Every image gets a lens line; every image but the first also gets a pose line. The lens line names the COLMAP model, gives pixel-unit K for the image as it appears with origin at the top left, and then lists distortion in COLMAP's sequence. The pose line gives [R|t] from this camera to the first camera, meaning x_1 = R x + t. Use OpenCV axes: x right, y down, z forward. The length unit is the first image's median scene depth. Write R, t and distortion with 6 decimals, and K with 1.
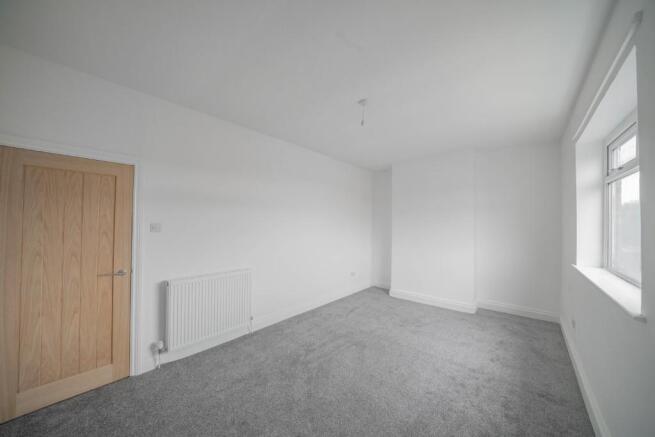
lens RADIAL K [[228.4, 0, 325.8], [0, 228.4, 221.1], [0, 0, 1]] dist [0.000016, -0.000183]
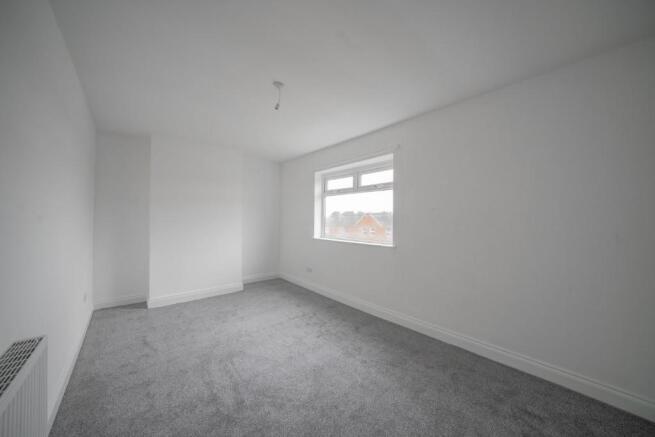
lens RADIAL K [[228.4, 0, 325.0], [0, 228.4, 220.5], [0, 0, 1]] dist [0.000016, -0.000183]
pose [[0.151258, -0.008395, 0.988459, -0.643128], [-0.024137, 0.999634, 0.012184, 0.023976], [-0.988200, -0.025702, 0.151001, 0.556233]]
